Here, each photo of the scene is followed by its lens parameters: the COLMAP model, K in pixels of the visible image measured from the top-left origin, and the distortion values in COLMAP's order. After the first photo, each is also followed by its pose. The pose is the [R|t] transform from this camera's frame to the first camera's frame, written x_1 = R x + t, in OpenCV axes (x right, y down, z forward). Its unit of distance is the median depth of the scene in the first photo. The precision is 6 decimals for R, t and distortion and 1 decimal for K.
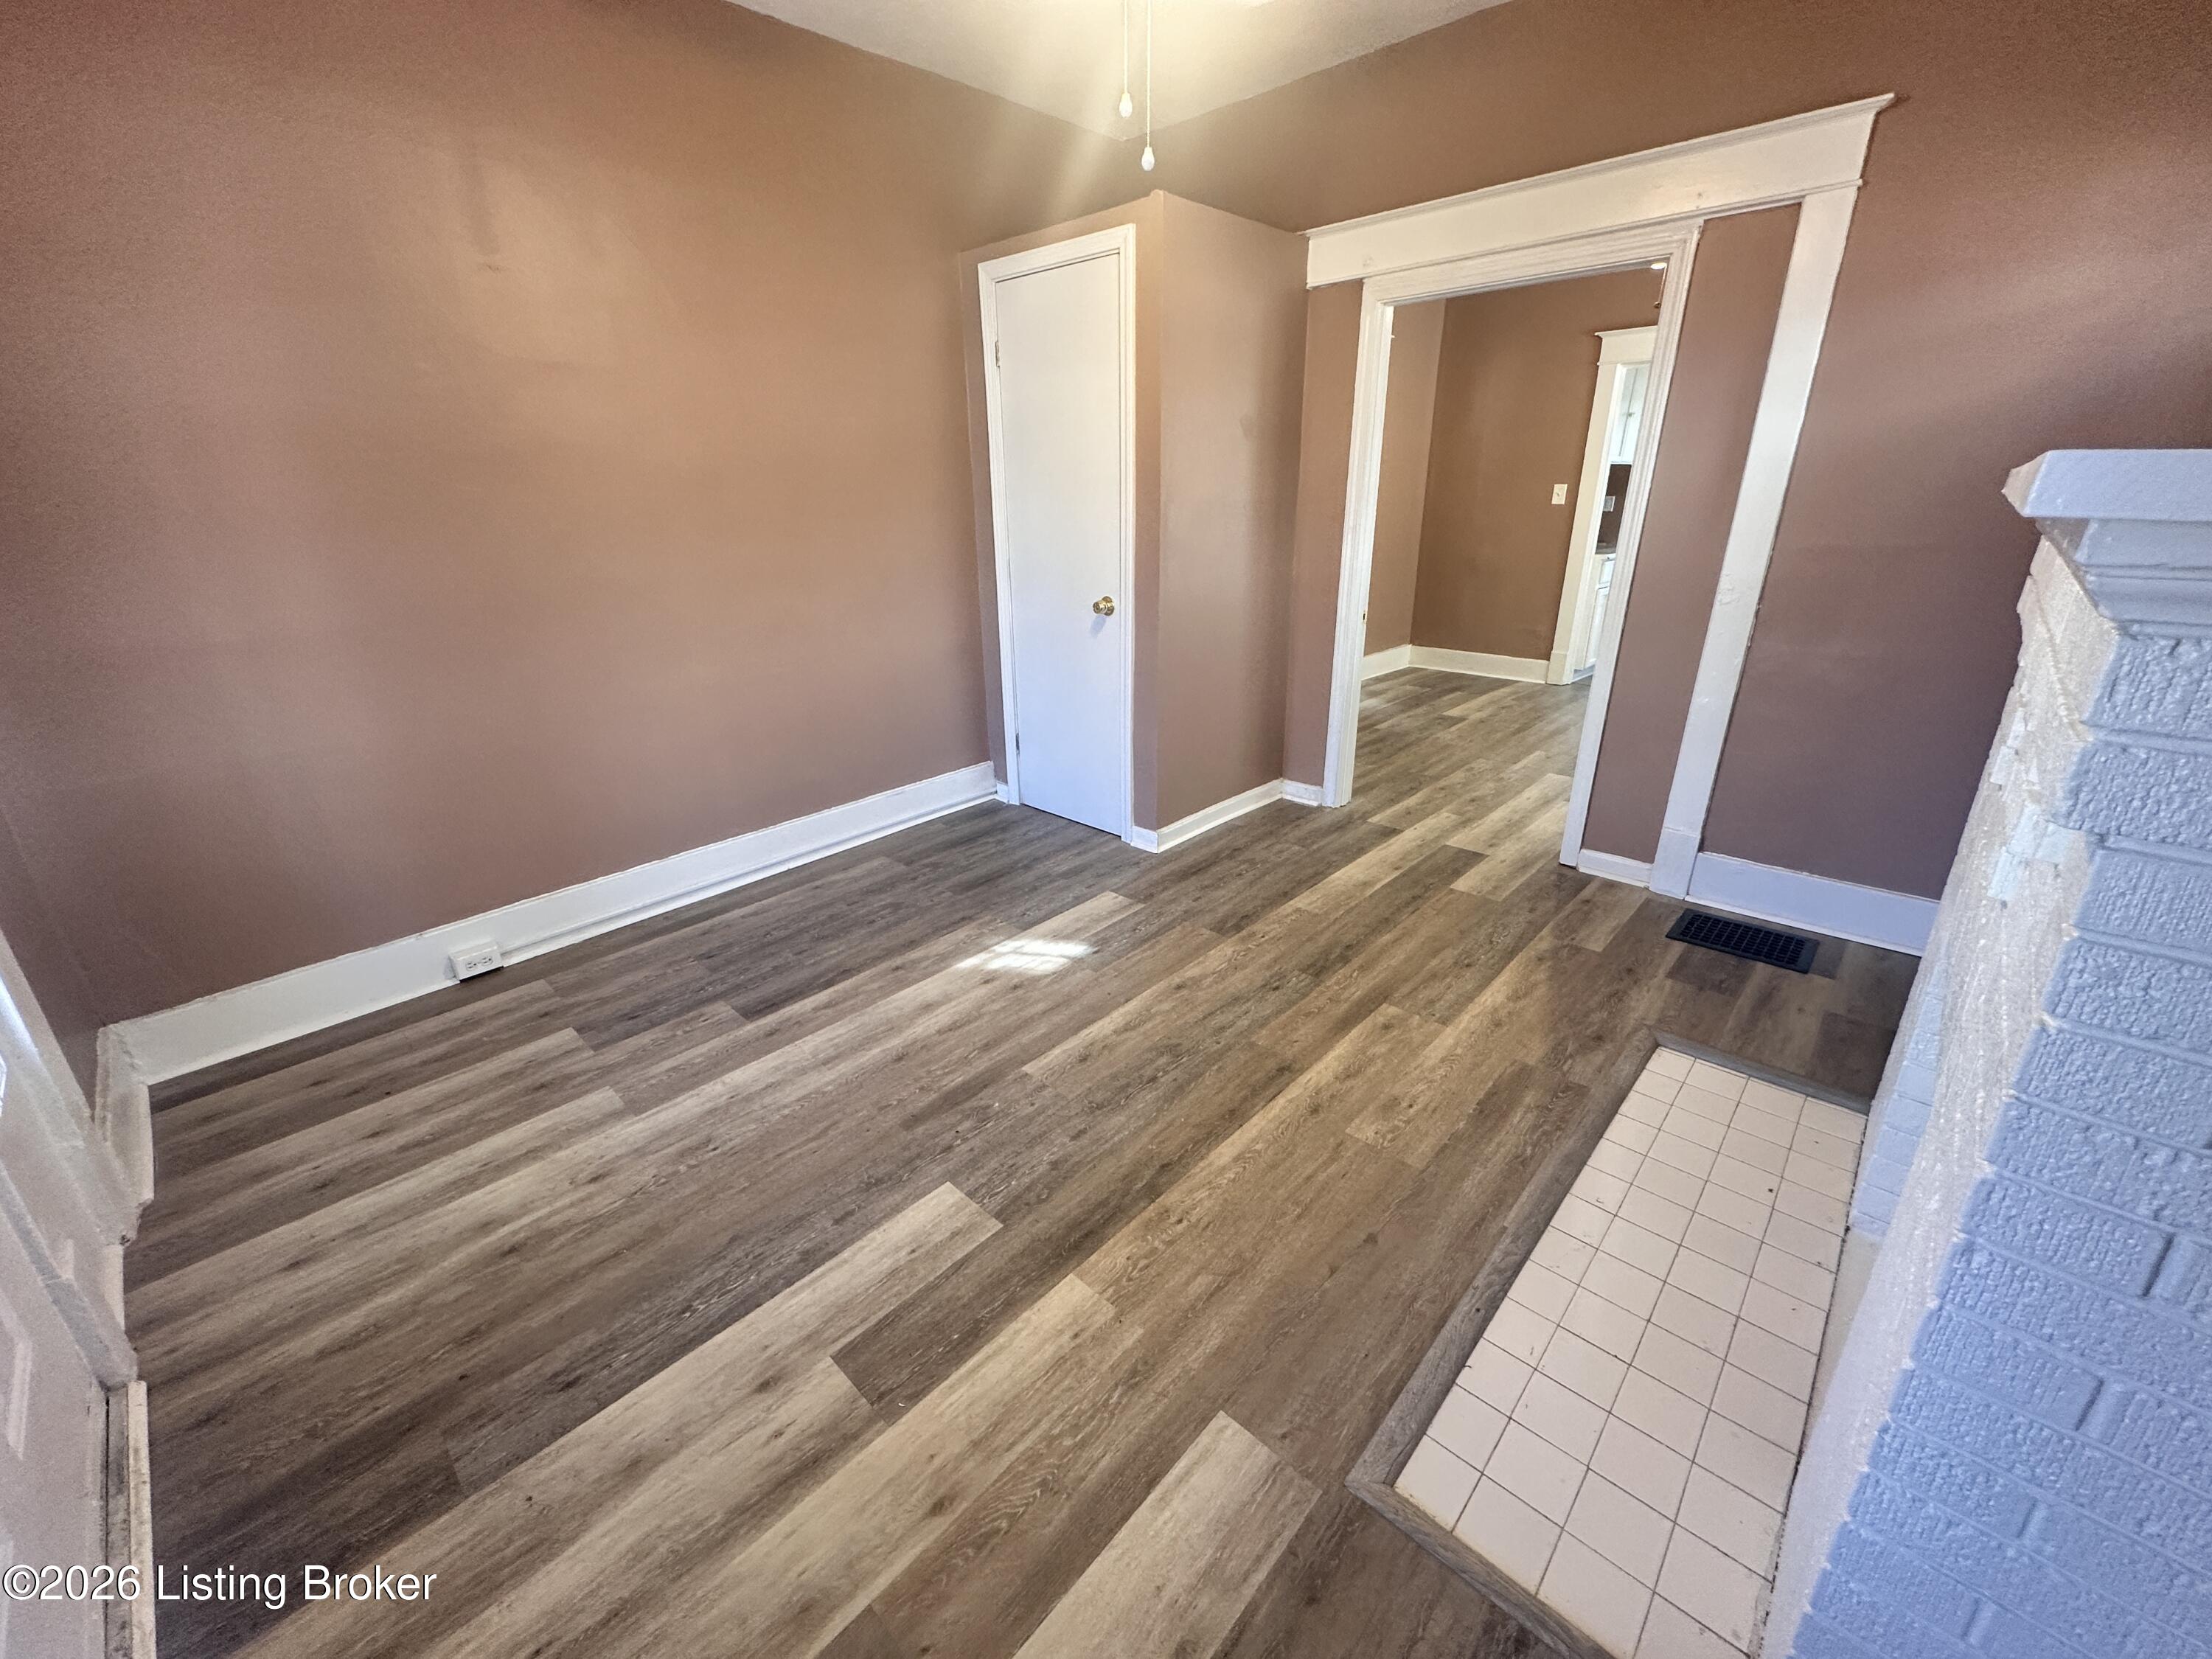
lens RADIAL K [[884.6, 0, 1102.7], [0, 884.6, 824.8], [0, 0, 1]] dist [-0.003005, 0.000625]
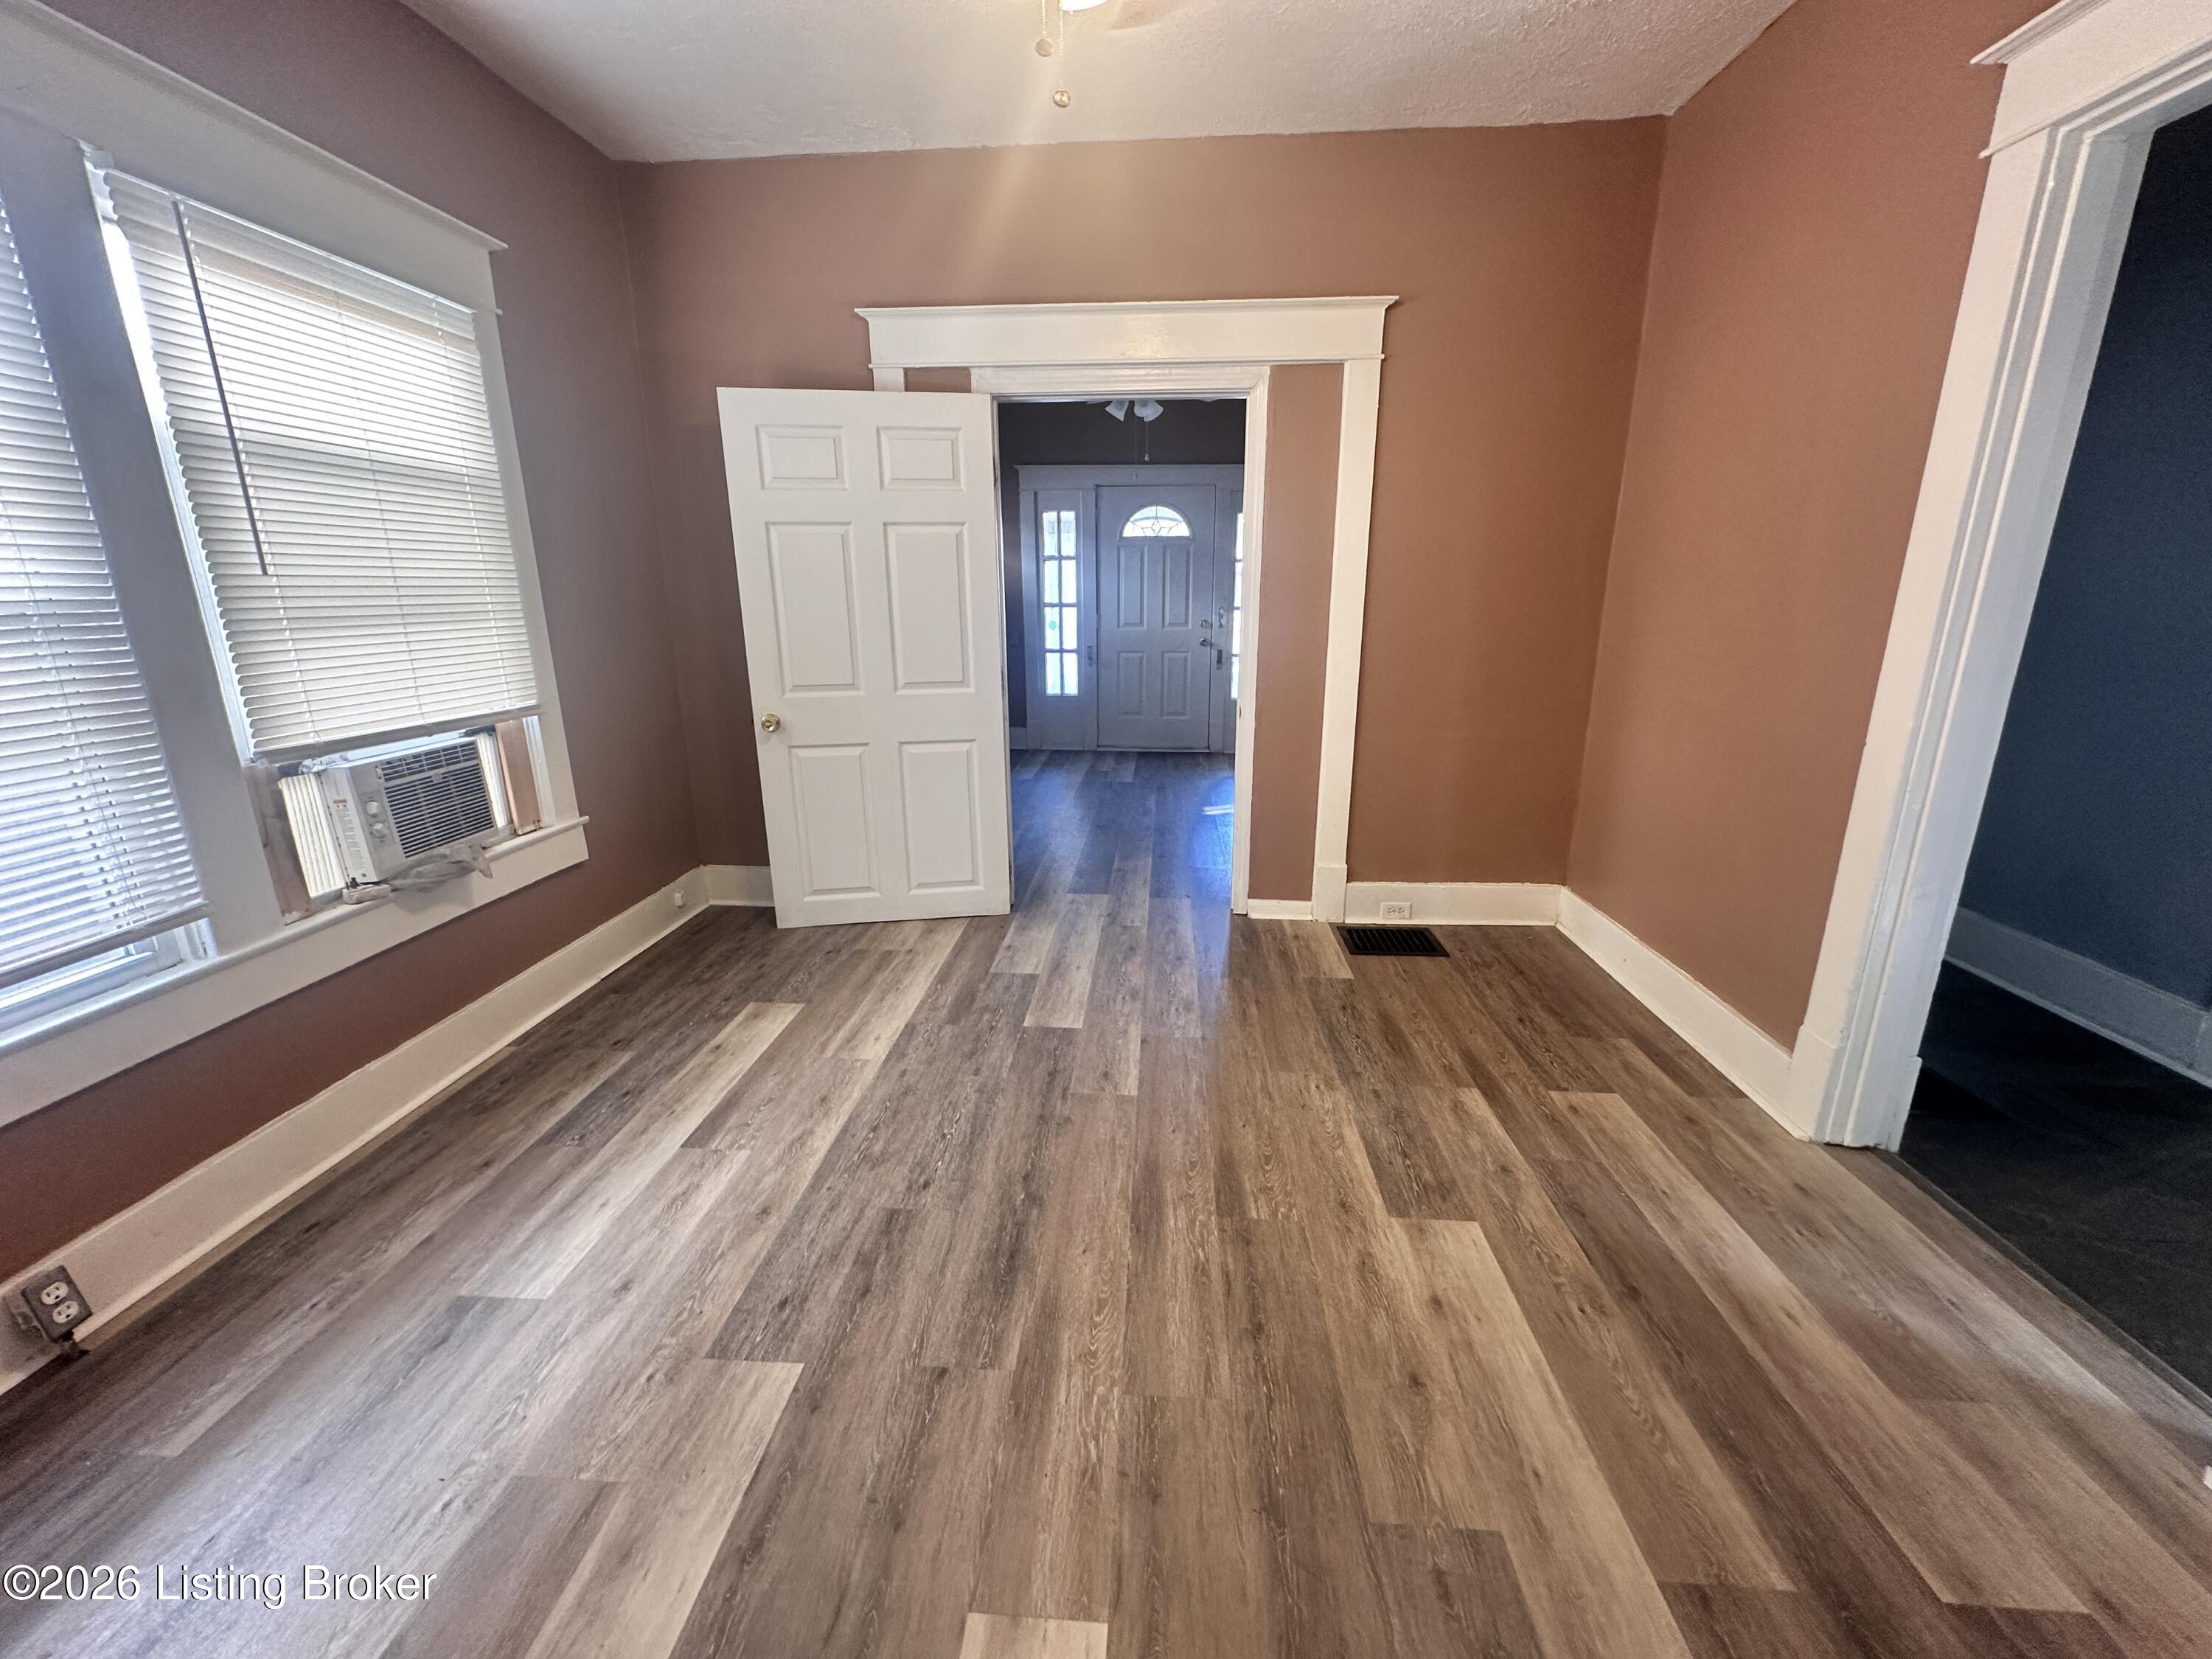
lens RADIAL K [[884.6, 0, 1102.7], [0, 884.6, 824.8], [0, 0, 1]] dist [-0.003005, 0.000625]
pose [[-0.775346, 0.180209, -0.605279, 1.372072], [-0.206688, 0.833232, 0.512839, -0.807007], [0.596756, 0.522732, -0.608797, 2.135470]]
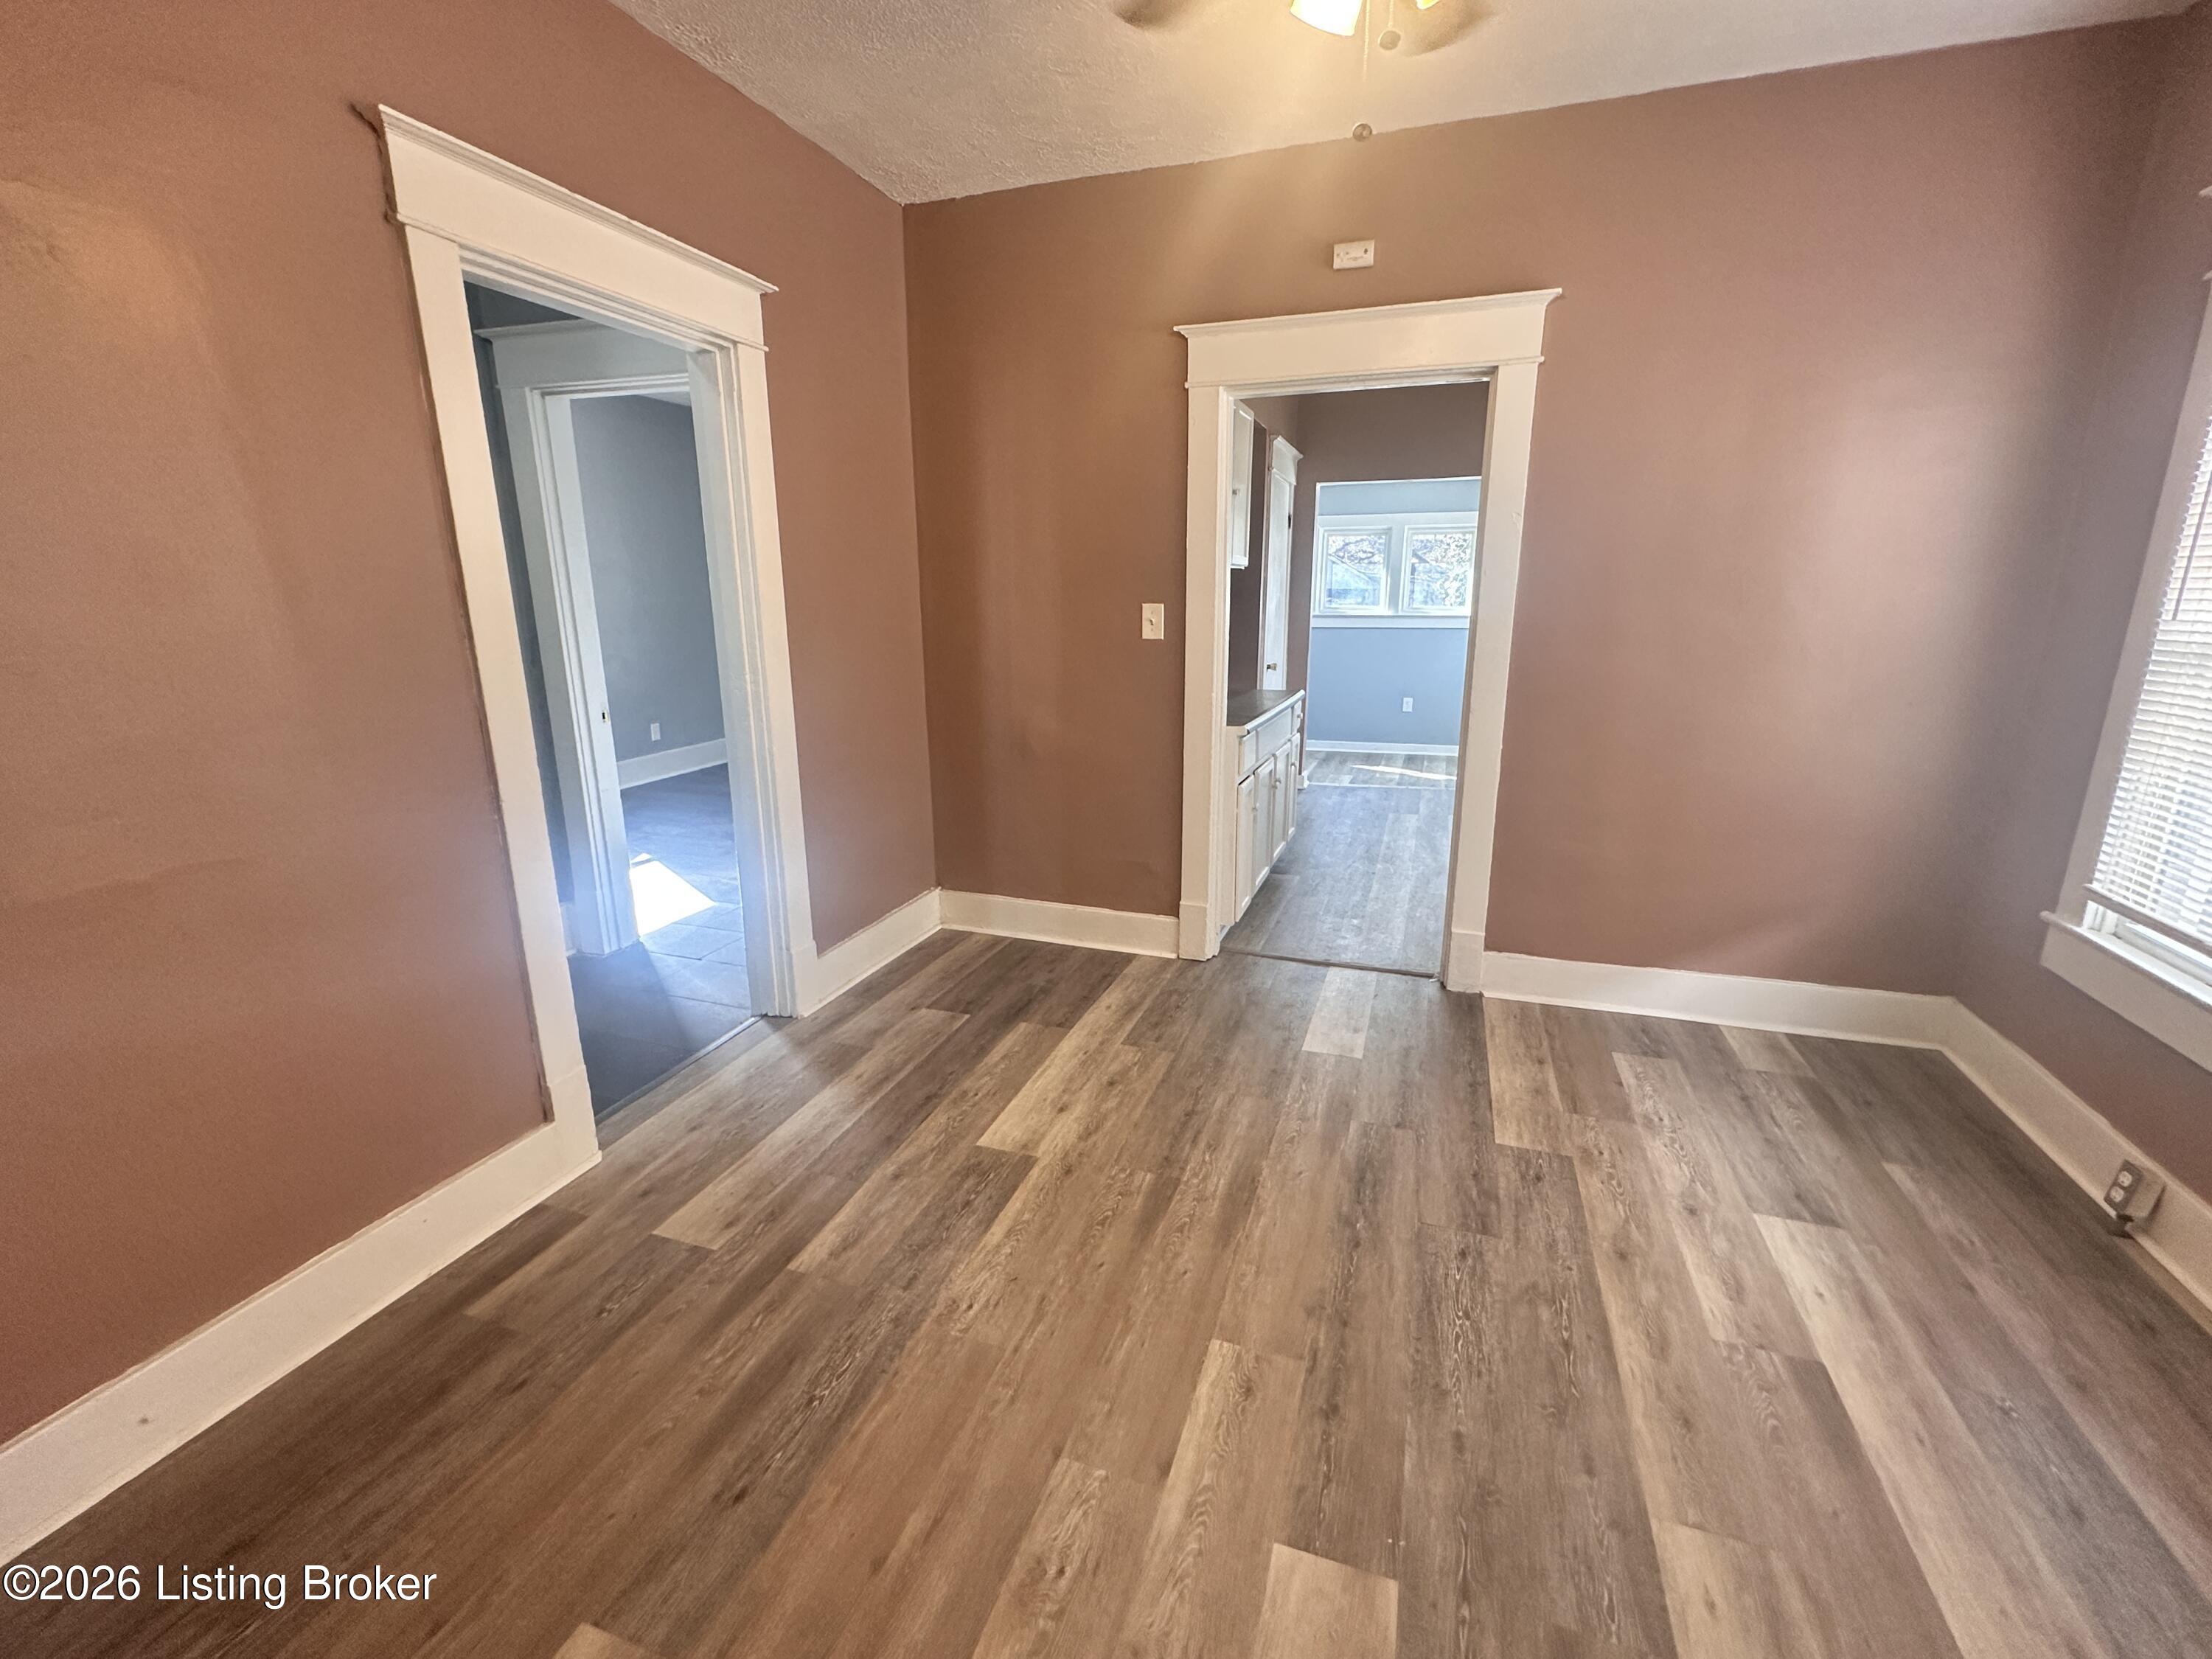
lens RADIAL K [[963.1, 0, 1102.9], [0, 963.1, 828.1], [0, 0, 1]] dist [-0.002472, -0.000094]
pose [[0.914200, -0.089286, 0.395305, 0.557968], [0.134143, 0.987112, -0.087271, -0.459859], [-0.382418, 0.132811, 0.914395, 1.118061]]
